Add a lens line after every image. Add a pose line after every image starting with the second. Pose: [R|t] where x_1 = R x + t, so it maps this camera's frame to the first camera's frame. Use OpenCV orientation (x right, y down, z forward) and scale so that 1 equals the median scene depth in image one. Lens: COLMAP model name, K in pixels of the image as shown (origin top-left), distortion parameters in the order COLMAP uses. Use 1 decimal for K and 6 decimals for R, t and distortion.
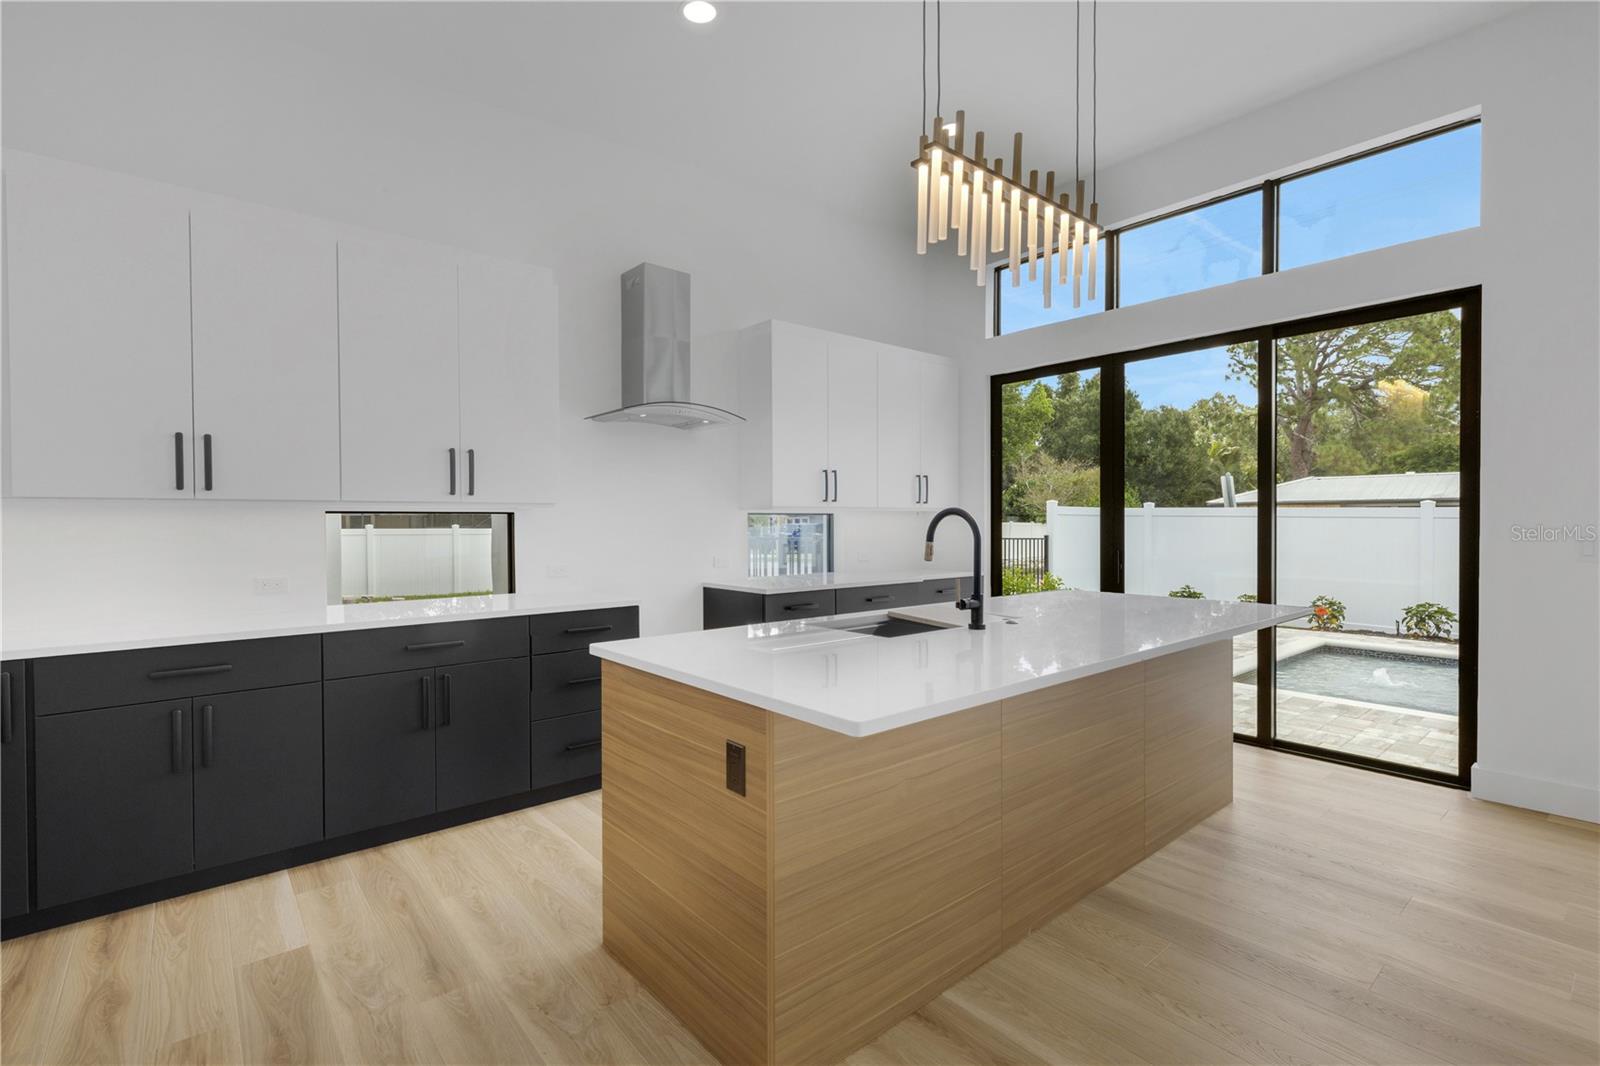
lens RADIAL K [[747.3, 0, 810.4], [0, 747.3, 527.1], [0, 0, 1]] dist [0.003844, 0.000402]
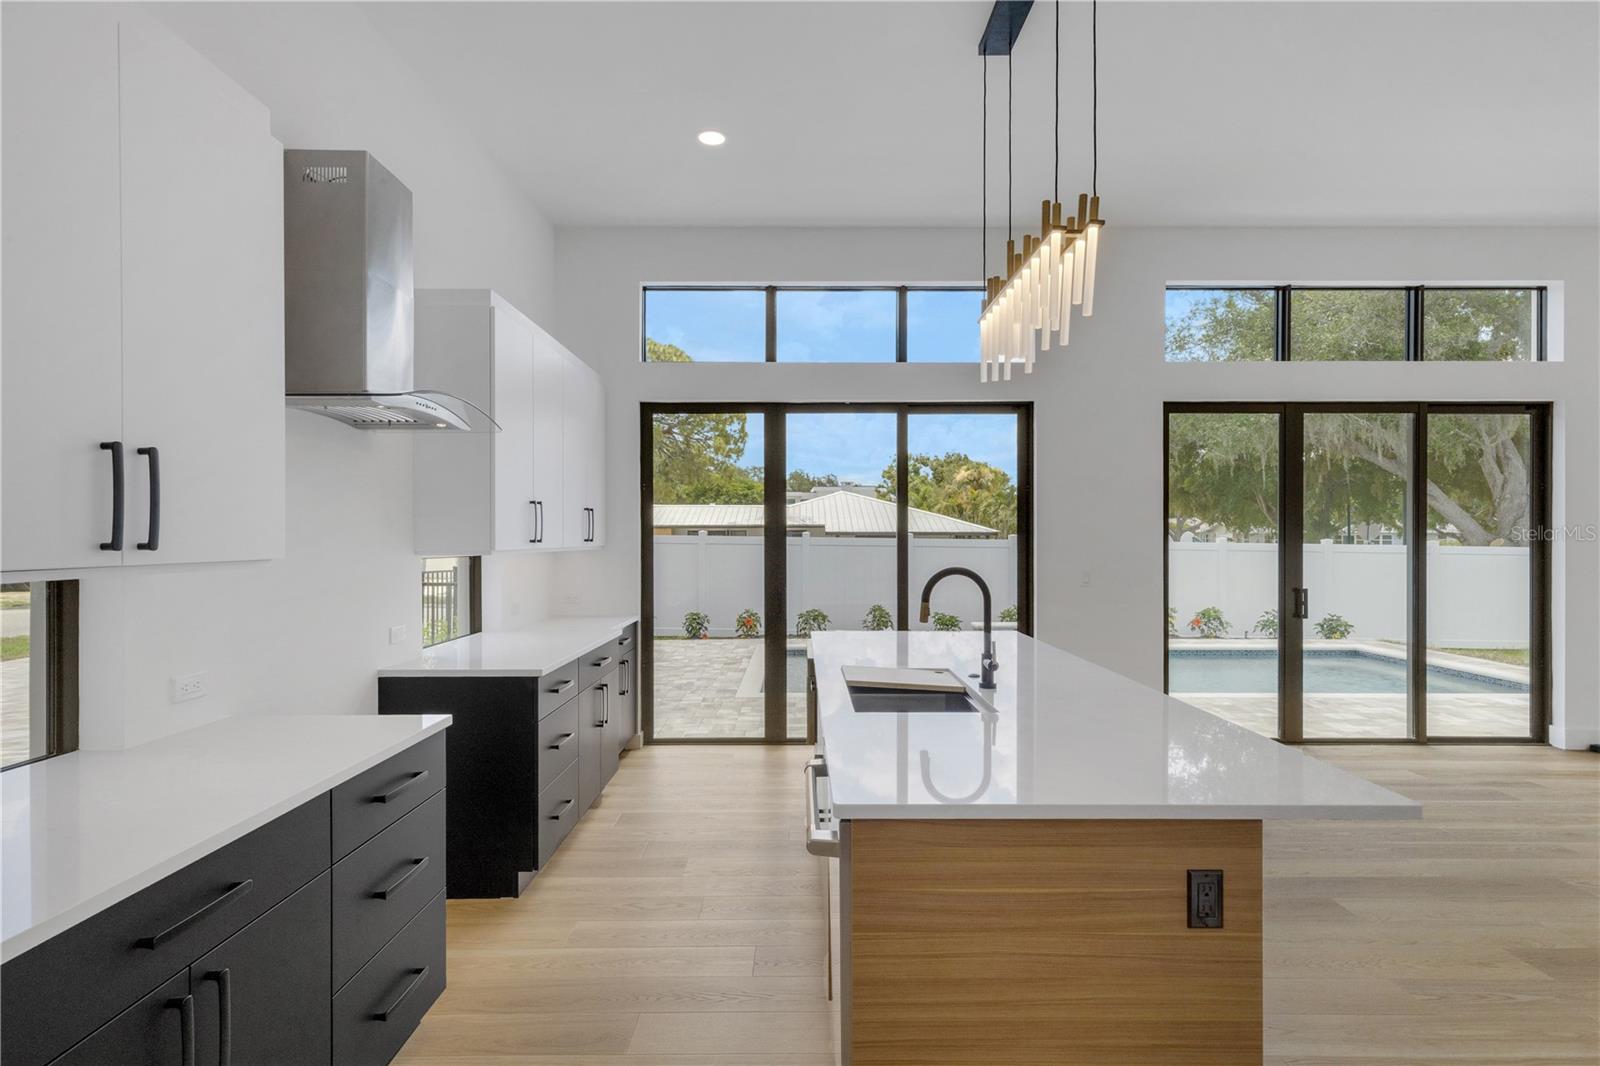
lens RADIAL K [[747.3, 0, 810.3], [0, 747.3, 542.3], [0, 0, 1]] dist [0.003844, 0.000402]
pose [[0.642160, 0.000026, 0.766571, -0.863114], [0.002405, 0.999995, -0.002048, -0.072273], [-0.766567, 0.003159, 0.642156, 0.651288]]
